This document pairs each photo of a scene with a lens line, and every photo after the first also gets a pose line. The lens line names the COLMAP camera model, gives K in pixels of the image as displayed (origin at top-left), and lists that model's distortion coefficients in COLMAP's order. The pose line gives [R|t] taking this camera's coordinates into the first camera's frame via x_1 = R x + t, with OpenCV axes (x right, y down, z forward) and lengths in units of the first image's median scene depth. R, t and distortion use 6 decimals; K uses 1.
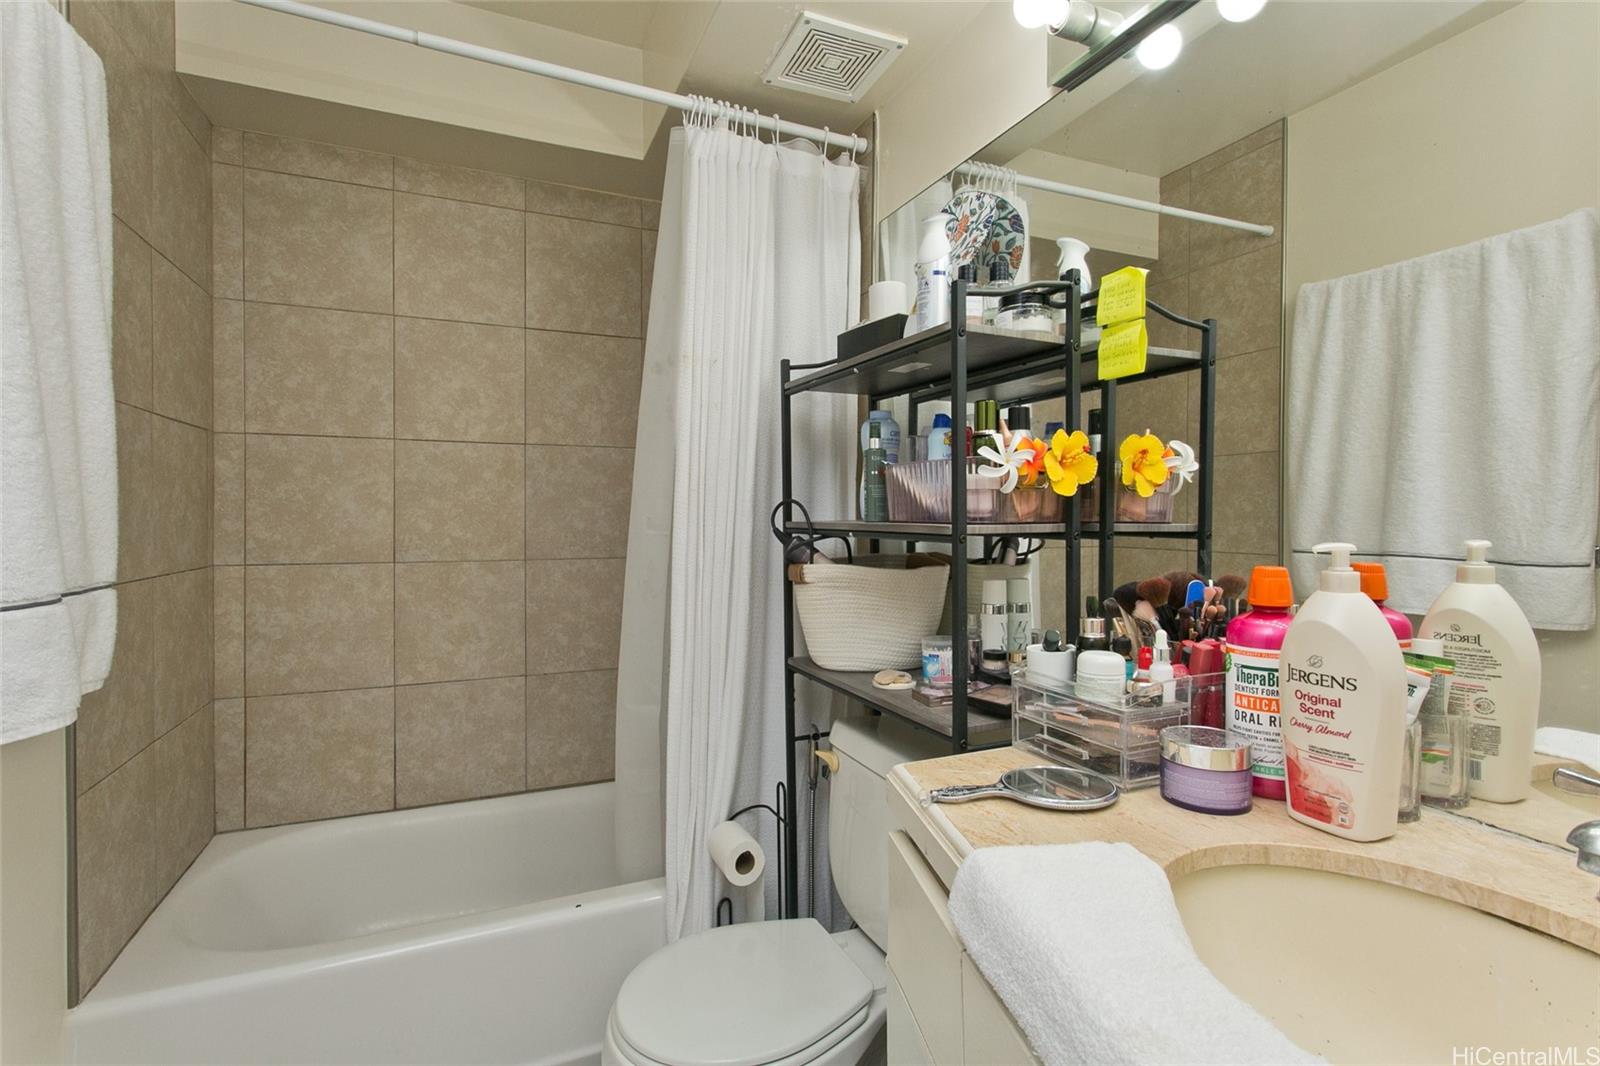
lens RADIAL K [[754.9, 0, 799.1], [0, 754.9, 526.0], [0, 0, 1]] dist [0.000961, 0.001756]
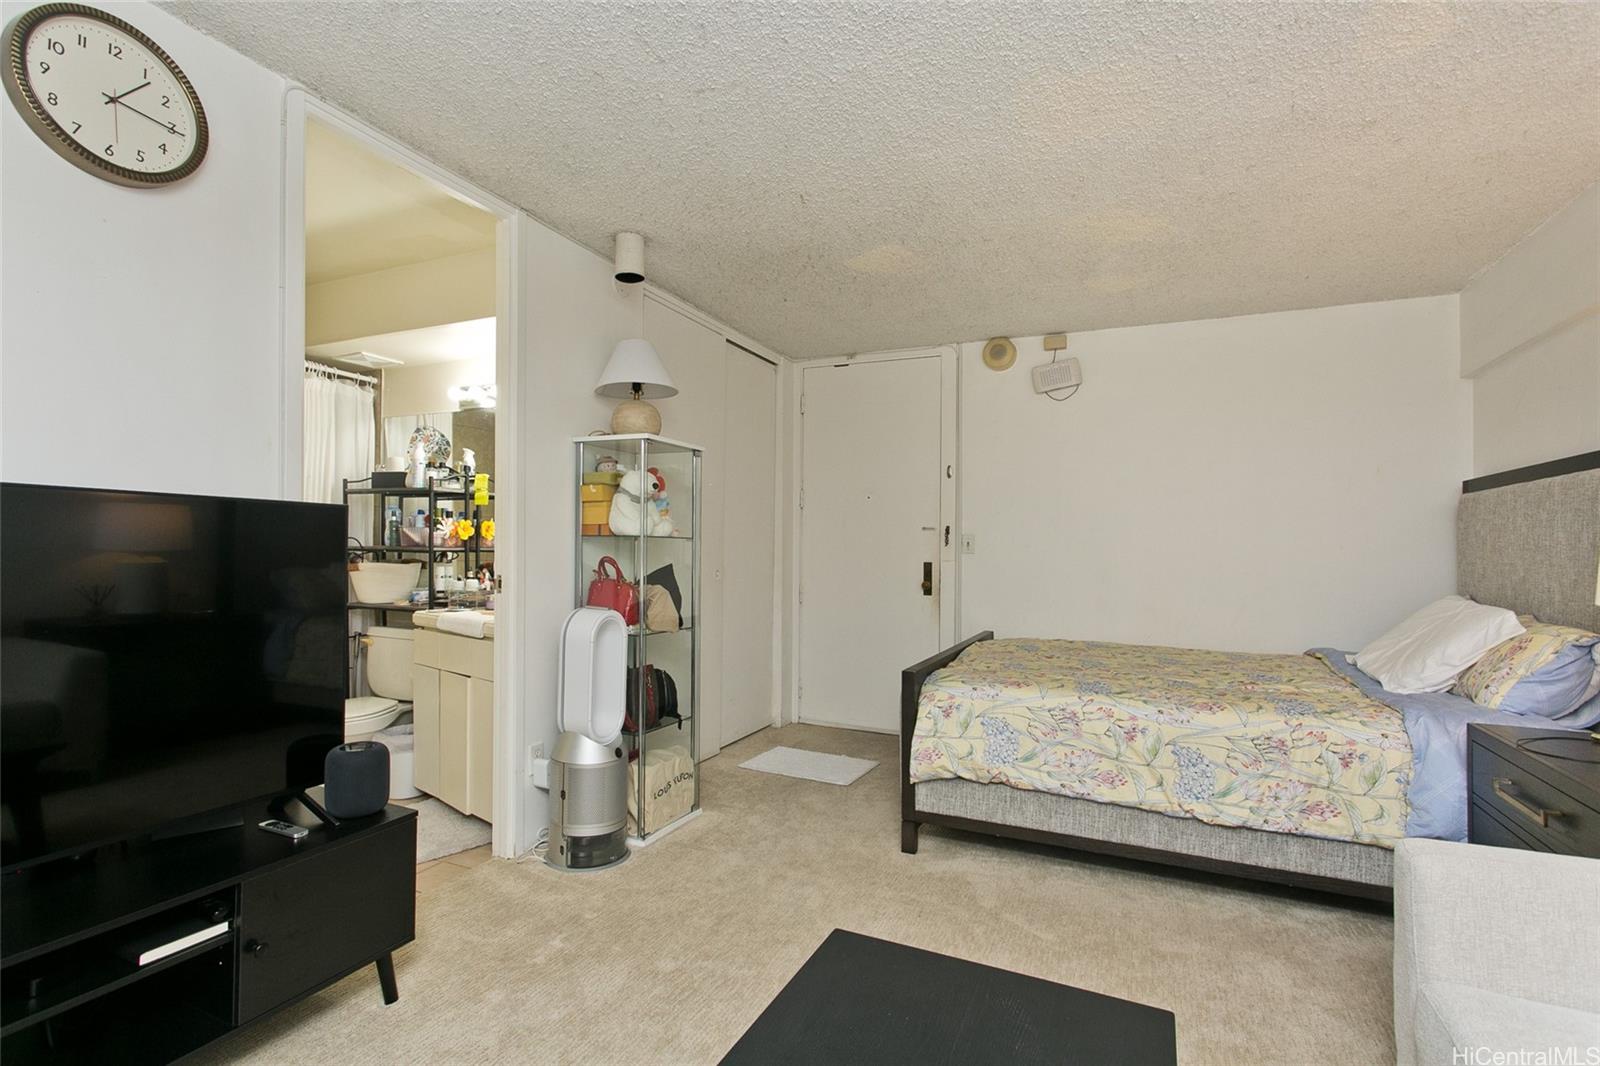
lens RADIAL K [[754.9, 0, 799.2], [0, 754.9, 544.6], [0, 0, 1]] dist [0.000961, 0.001756]
pose [[0.740374, 0.004470, 0.672181, -0.753505], [0.000006, 0.999978, -0.006656, 0.005507], [-0.672195, 0.004932, 0.740357, -2.335959]]
